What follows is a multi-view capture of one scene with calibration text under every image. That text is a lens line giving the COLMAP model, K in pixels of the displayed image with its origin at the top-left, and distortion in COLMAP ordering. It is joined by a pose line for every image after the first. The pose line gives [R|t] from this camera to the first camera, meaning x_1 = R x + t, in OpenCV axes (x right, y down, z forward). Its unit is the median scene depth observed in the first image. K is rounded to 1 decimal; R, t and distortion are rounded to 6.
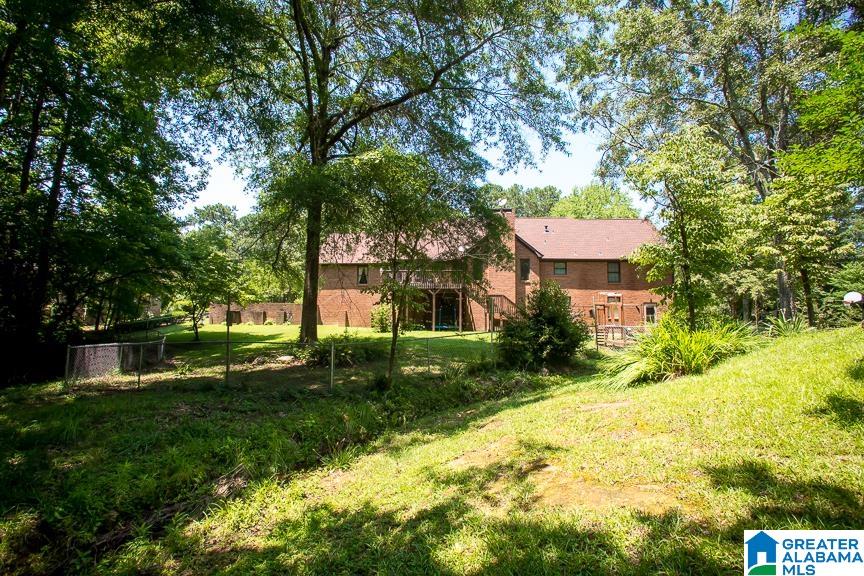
lens RADIAL K [[413.4, 0, 432.7], [0, 413.4, 287.5], [0, 0, 1]] dist [-0.006593, -0.000397]
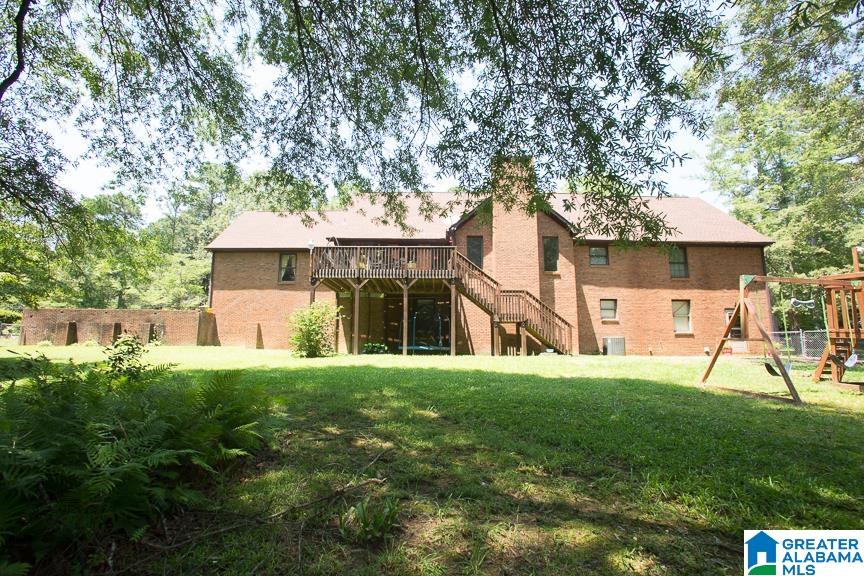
lens RADIAL K [[413.4, 0, 431.1], [0, 413.4, 289.5], [0, 0, 1]] dist [-0.006593, -0.000397]
pose [[0.993462, 0.012277, 0.113503, -0.023697], [-0.007009, 0.998885, -0.046695, 0.039490], [-0.113950, 0.045594, 0.992440, 0.406343]]
